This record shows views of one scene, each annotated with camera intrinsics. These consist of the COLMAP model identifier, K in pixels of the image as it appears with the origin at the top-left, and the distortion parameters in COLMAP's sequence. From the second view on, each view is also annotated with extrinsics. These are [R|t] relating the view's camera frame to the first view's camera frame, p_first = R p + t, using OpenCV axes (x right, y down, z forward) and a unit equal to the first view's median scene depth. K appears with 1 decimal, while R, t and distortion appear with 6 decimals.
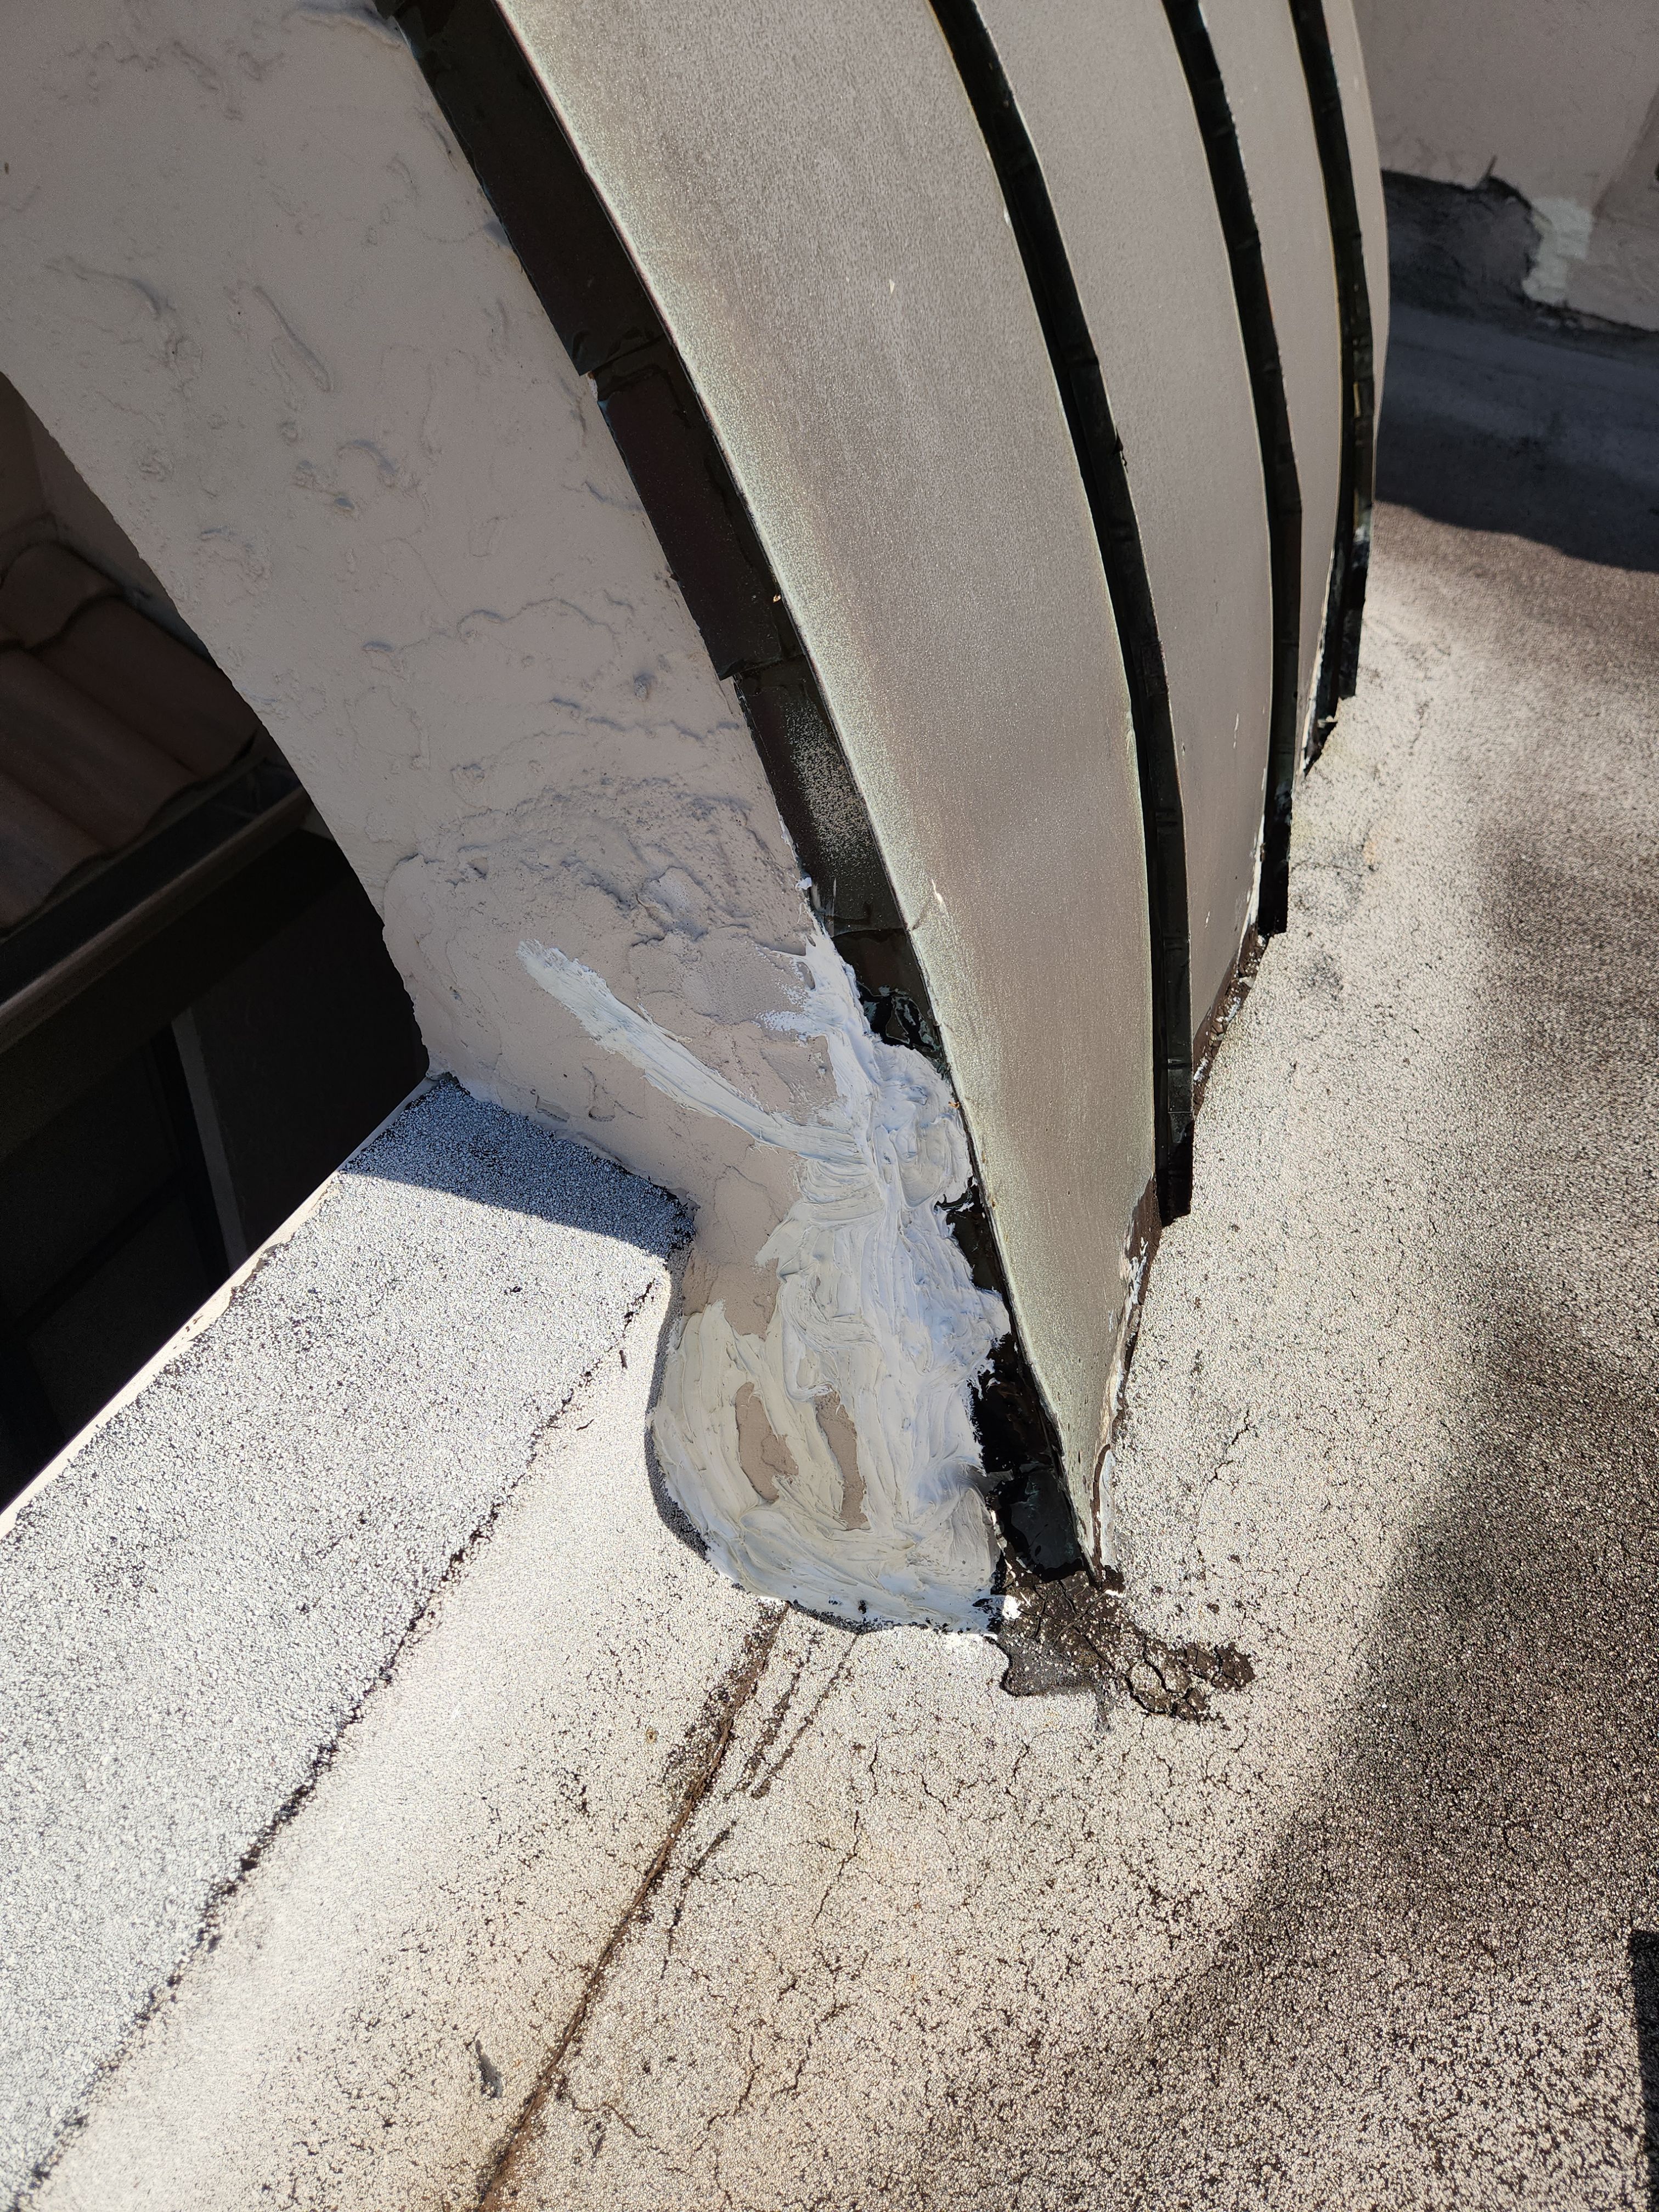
lens RADIAL K [[1546.0, 0, 829.5], [0, 1546.0, 1106.0], [0, 0, 1]] dist [0.095702, -0.088087]
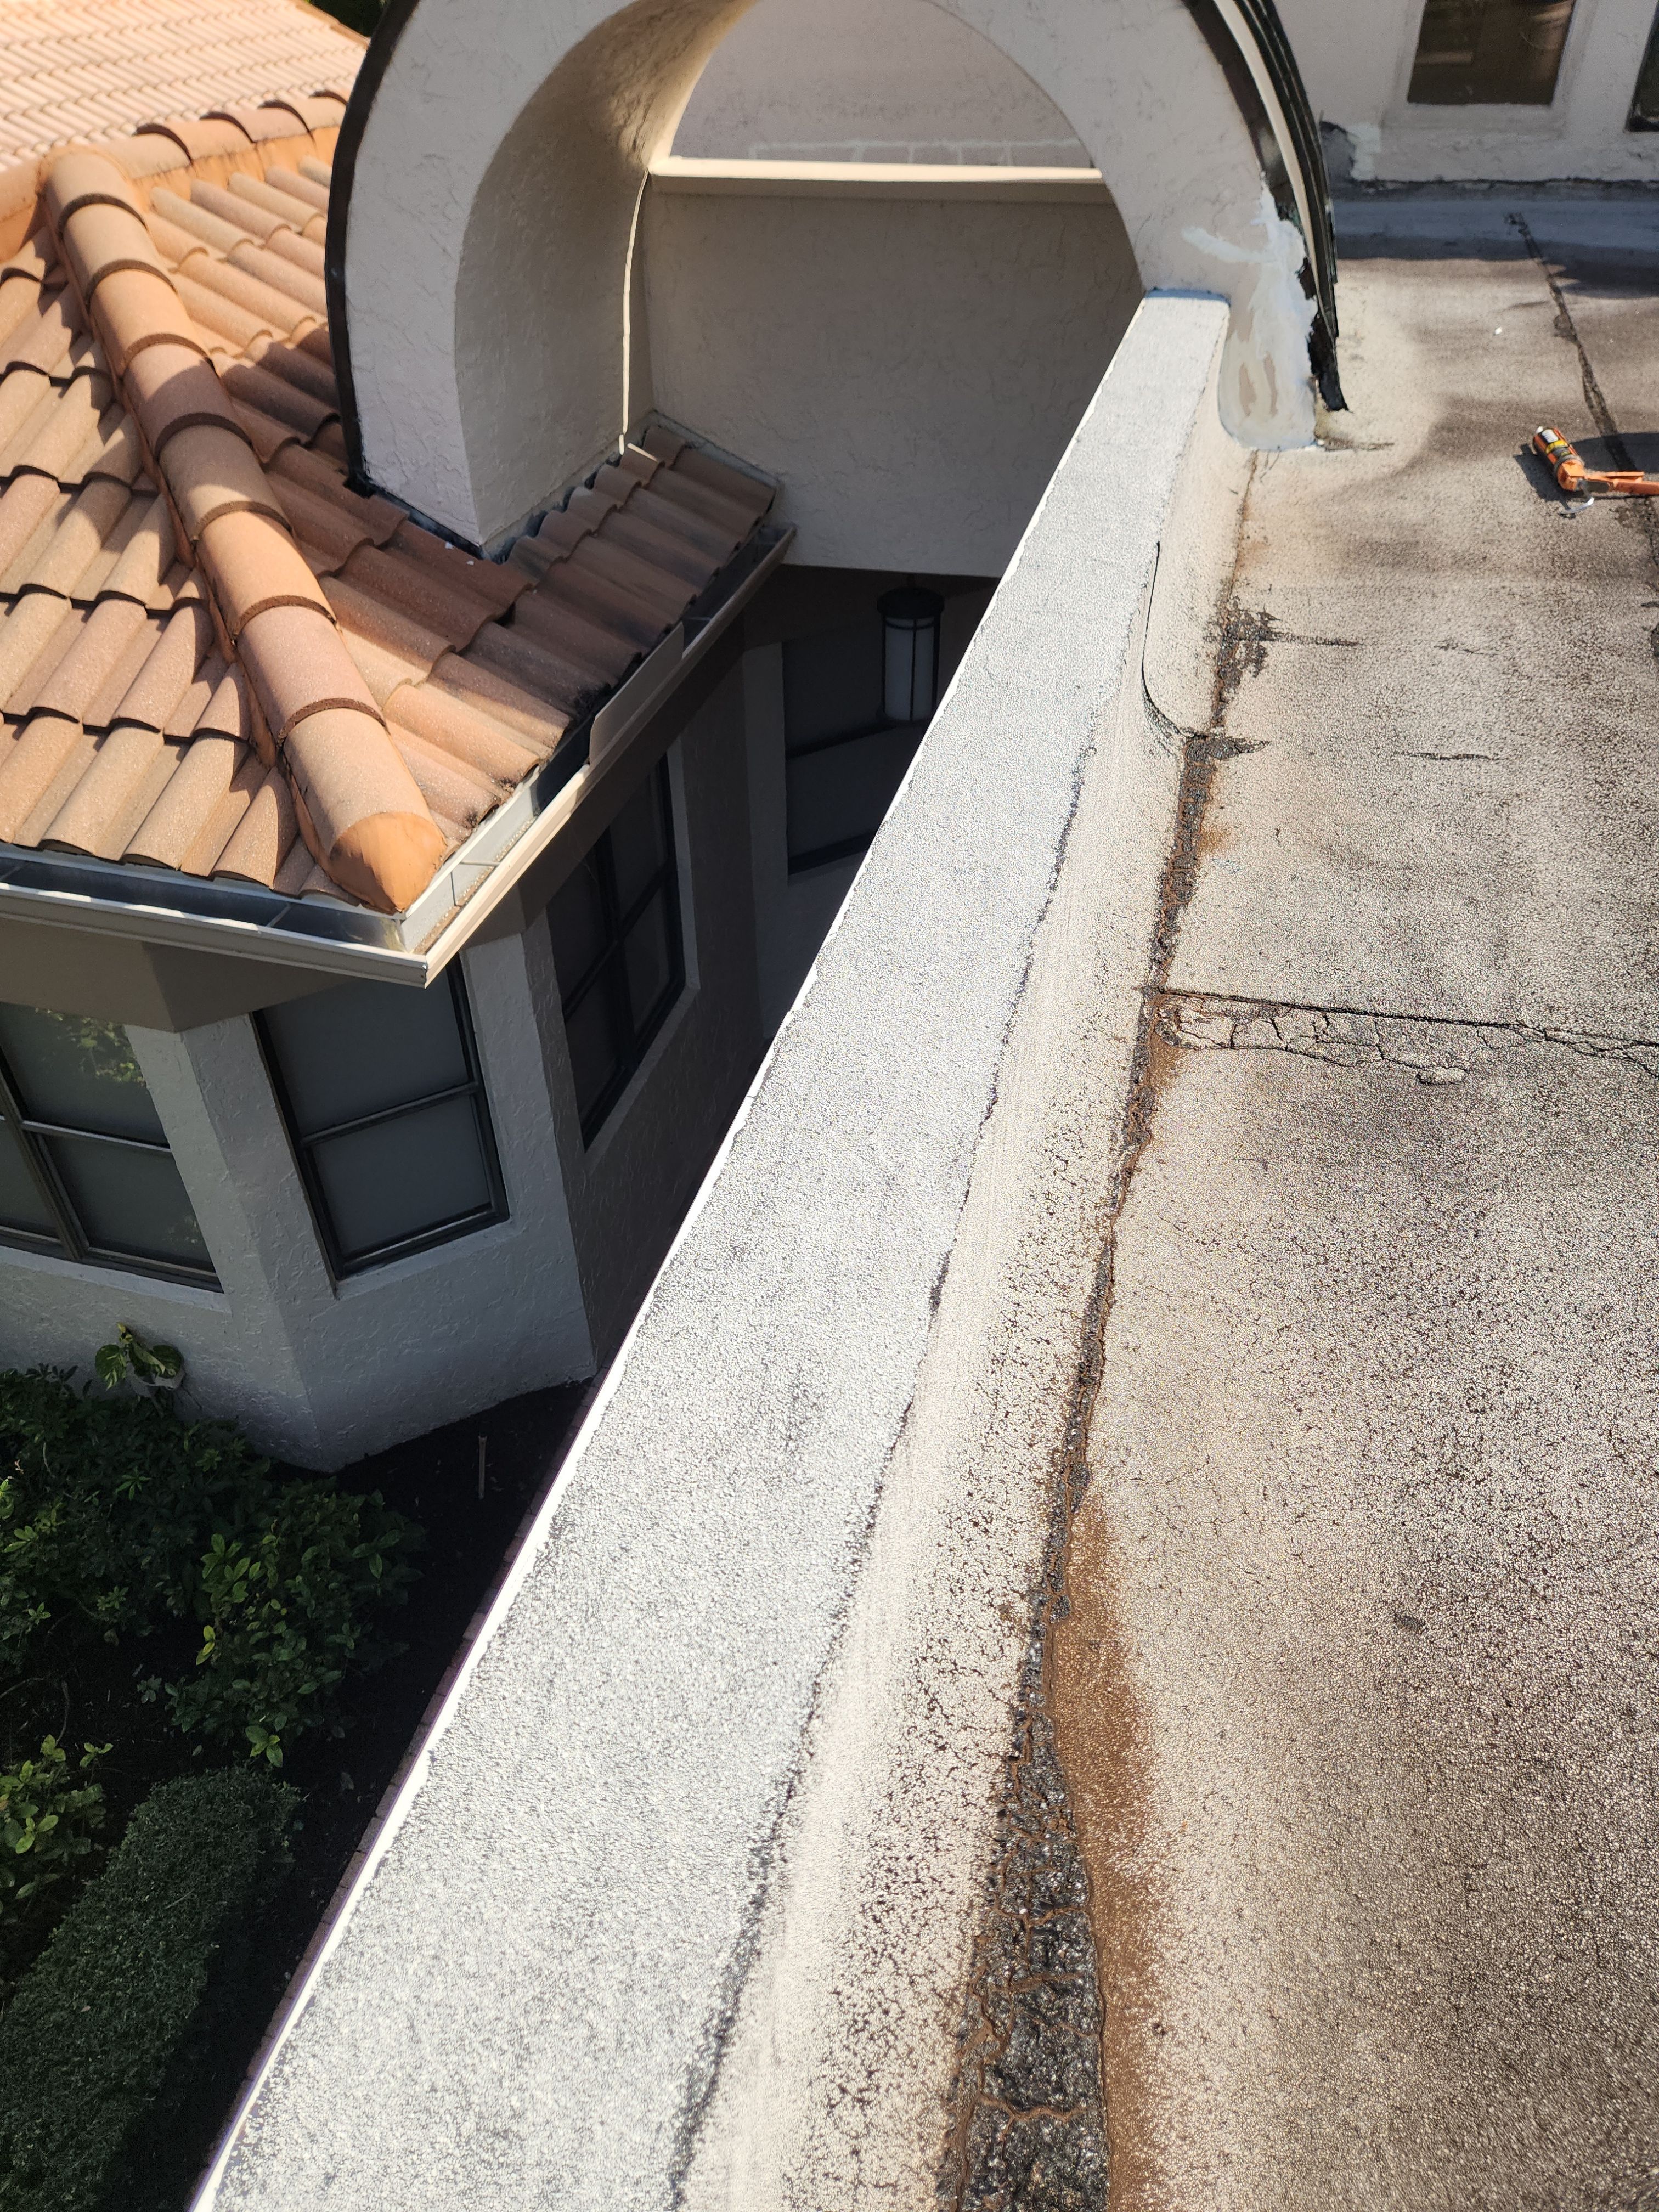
lens RADIAL K [[1546.0, 0, 829.5], [0, 1546.0, 1106.0], [0, 0, 1]] dist [0.095702, -0.088087]
pose [[0.979558, -0.199866, 0.022811, -1.355221], [0.201120, 0.975388, -0.090380, 1.903307], [-0.004186, 0.093120, 0.995646, -2.386265]]
